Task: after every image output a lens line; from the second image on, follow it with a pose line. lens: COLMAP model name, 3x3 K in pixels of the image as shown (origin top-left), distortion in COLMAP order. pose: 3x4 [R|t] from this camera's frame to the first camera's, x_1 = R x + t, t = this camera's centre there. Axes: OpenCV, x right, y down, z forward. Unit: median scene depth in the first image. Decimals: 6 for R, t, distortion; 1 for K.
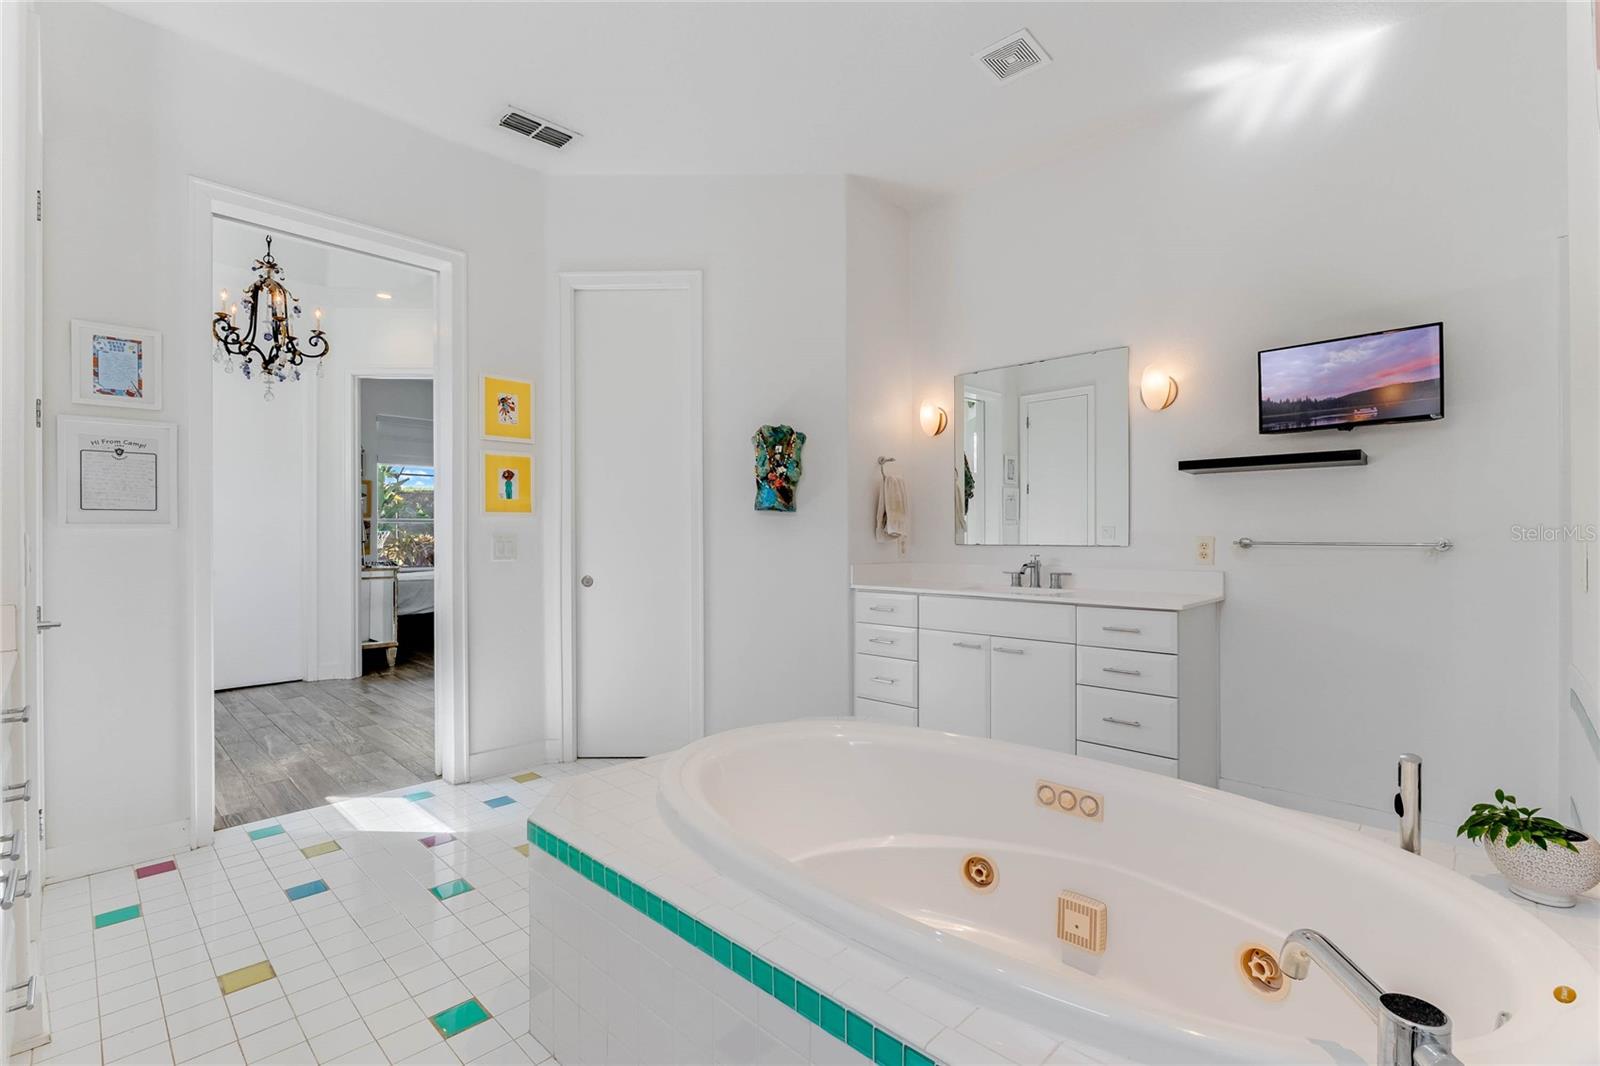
lens RADIAL K [[716.5, 0, 793.7], [0, 716.5, 533.1], [0, 0, 1]] dist [0.002041, 0.000112]
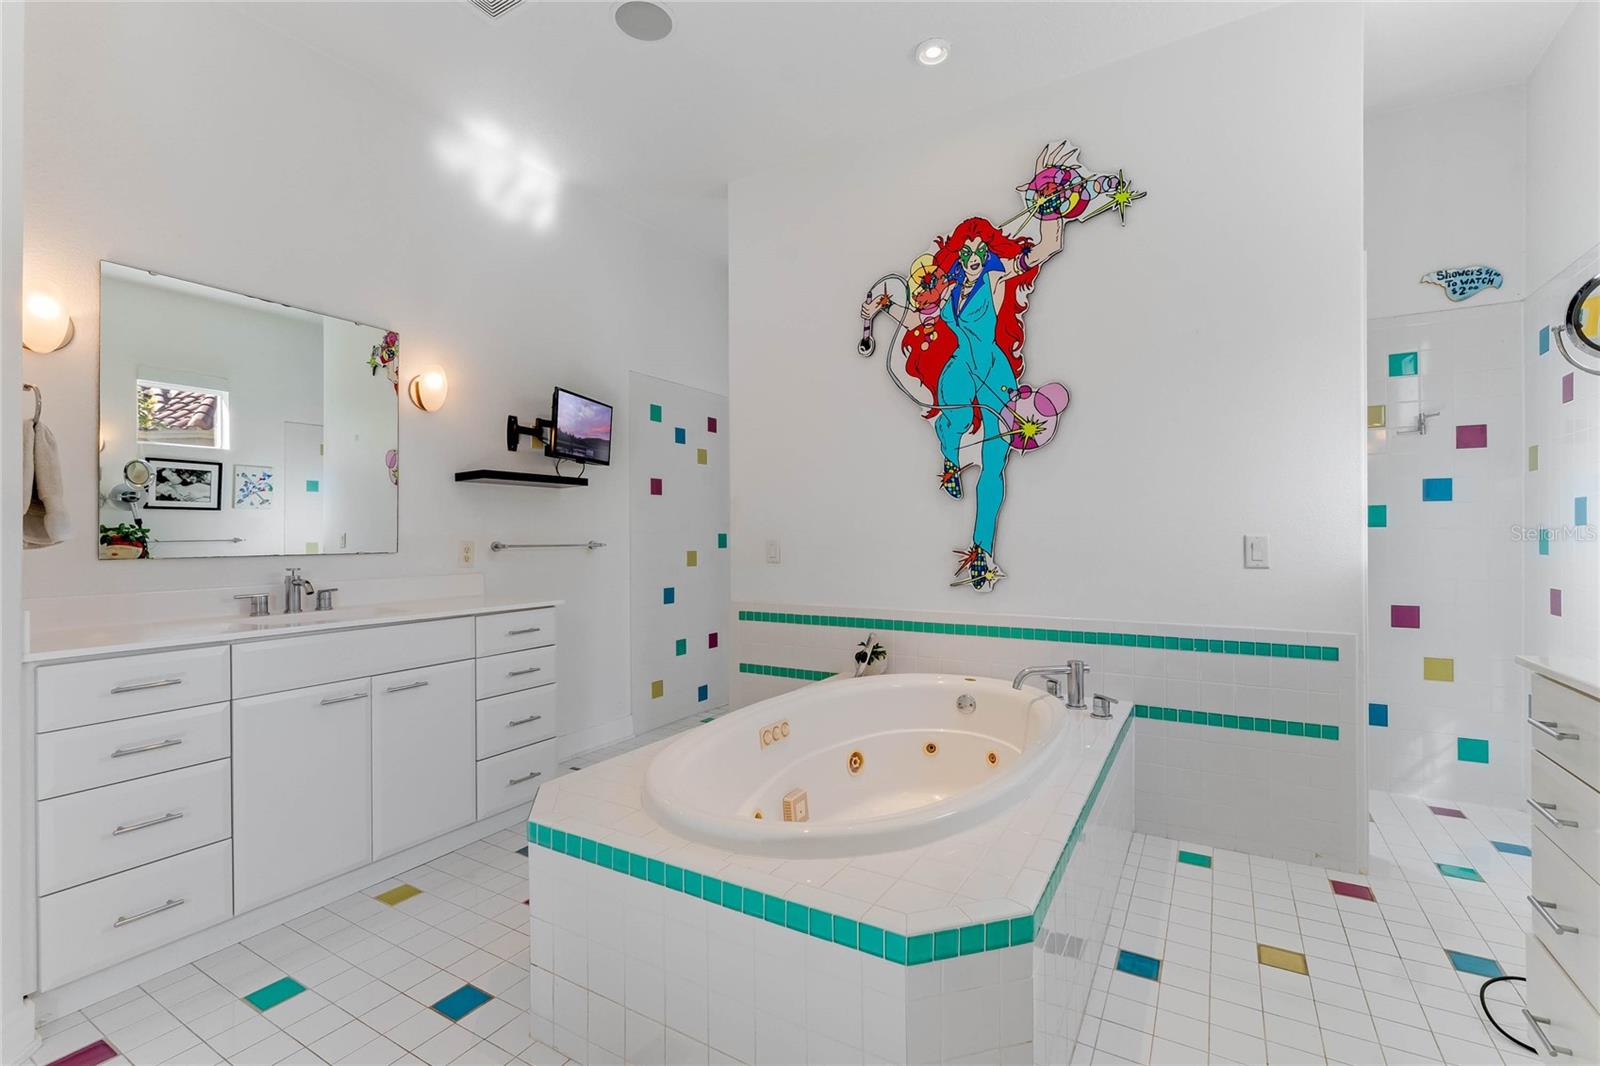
lens RADIAL K [[716.5, 0, 792.3], [0, 716.5, 532.9], [0, 0, 1]] dist [0.002041, 0.000112]
pose [[-0.228560, 0.006161, 0.973510, -0.567538], [0.007552, 0.999961, -0.004556, 0.001760], [-0.973501, 0.006310, -0.228598, 0.774087]]
